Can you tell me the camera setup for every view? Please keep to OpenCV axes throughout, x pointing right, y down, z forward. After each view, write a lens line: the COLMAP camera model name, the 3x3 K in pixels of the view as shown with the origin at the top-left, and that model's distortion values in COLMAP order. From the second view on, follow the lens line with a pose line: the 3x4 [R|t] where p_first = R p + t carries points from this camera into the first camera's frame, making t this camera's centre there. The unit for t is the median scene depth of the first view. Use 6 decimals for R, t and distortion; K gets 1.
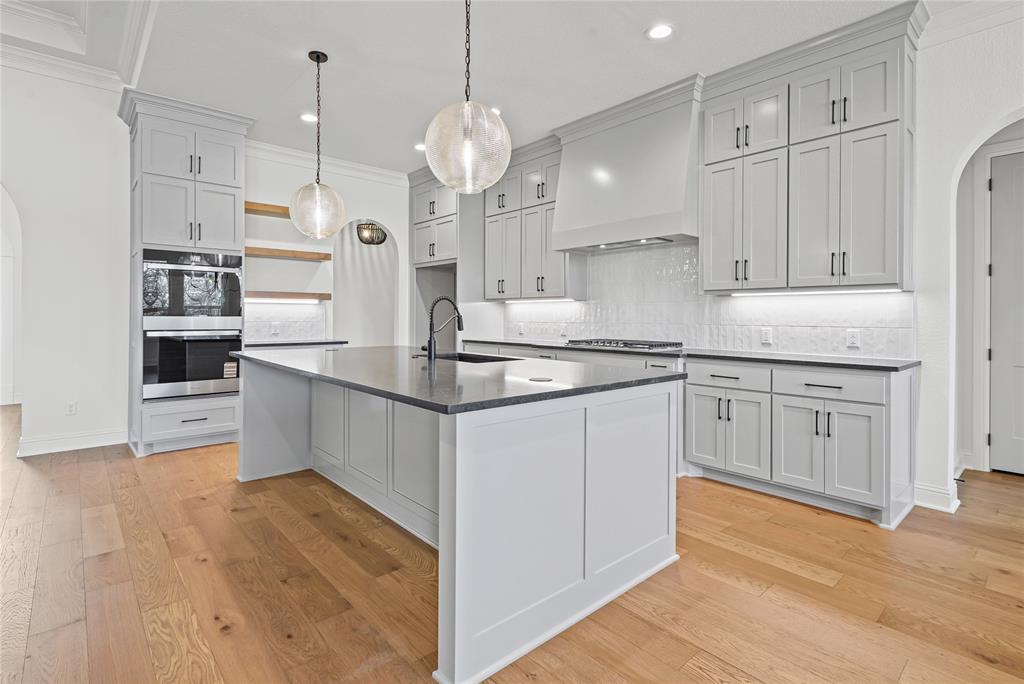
lens RADIAL K [[481.5, 0, 500.9], [0, 481.5, 327.1], [0, 0, 1]] dist [-0.004841, -0.001157]
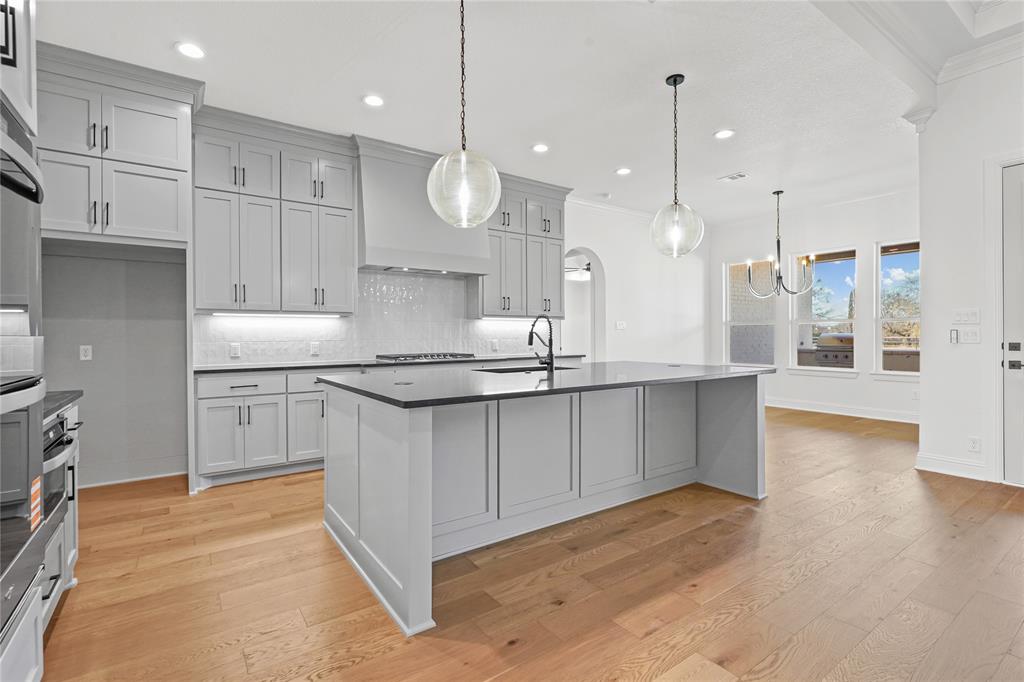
lens RADIAL K [[481.5, 0, 511.6], [0, 481.5, 329.4], [0, 0, 1]] dist [-0.004841, -0.001157]
pose [[0.109689, 0.007270, 0.993939, -0.940779], [0.028136, 0.999550, -0.010416, -0.014310], [-0.993568, 0.029108, 0.109435, 0.722333]]
